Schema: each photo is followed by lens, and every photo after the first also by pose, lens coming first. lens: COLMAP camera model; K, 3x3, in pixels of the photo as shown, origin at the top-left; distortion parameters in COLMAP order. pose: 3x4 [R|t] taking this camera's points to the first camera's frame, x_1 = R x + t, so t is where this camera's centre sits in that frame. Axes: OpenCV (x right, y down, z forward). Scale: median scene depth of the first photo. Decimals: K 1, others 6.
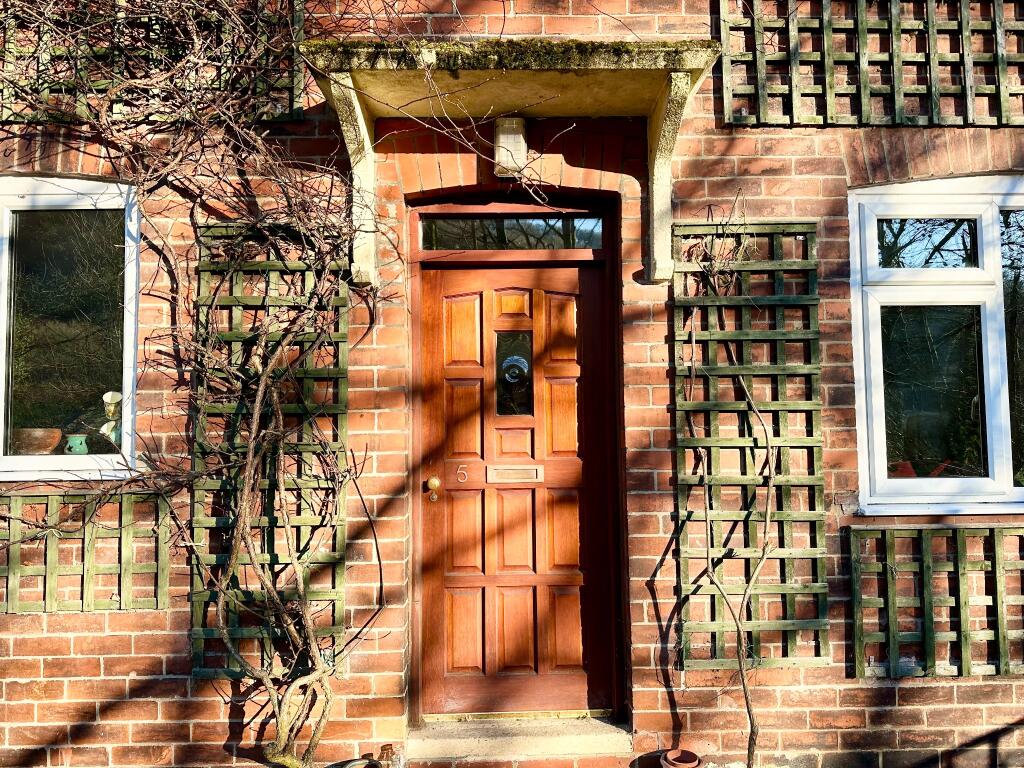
lens RADIAL K [[719.0, 0, 512.5], [0, 719.0, 383.8], [0, 0, 1]] dist [0.068118, -0.075655]
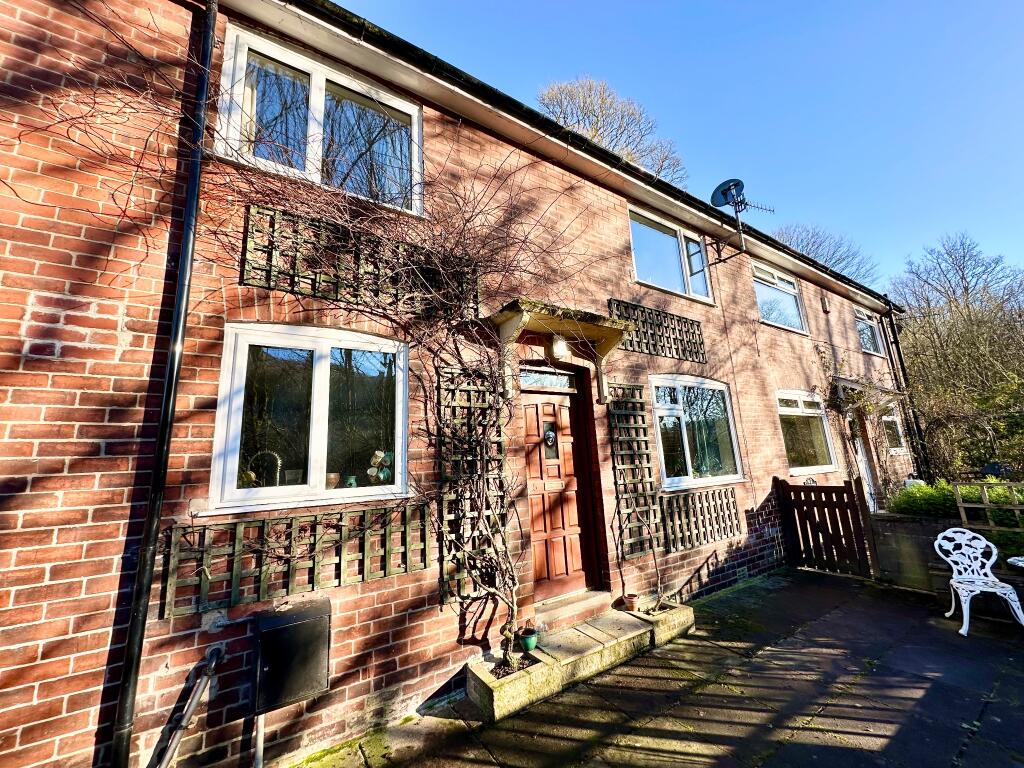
lens RADIAL K [[406.9, 0, 511.1], [0, 406.9, 381.4], [0, 0, 1]] dist [-0.002996, 0.000144]
pose [[0.848367, 0.075004, 0.524069, -0.848180], [0.012393, 0.986828, -0.161296, 0.008260], [-0.529263, 0.143333, 0.836263, -0.044553]]
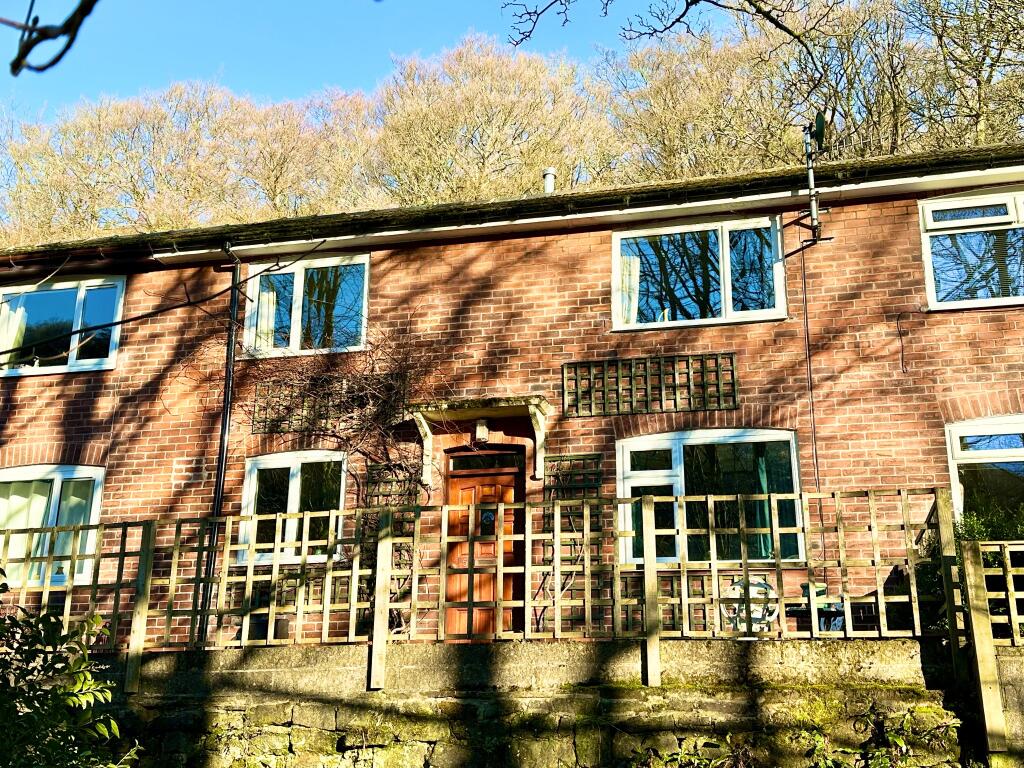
lens RADIAL K [[1091.9, 0, 508.0], [0, 1091.9, 388.1], [0, 0, 1]] dist [0.148202, 0.000000]
pose [[0.966470, -0.059953, -0.249681, 1.067275], [-0.006368, 0.966466, -0.256714, 0.527126], [0.256699, 0.249697, 0.933679, -2.648826]]
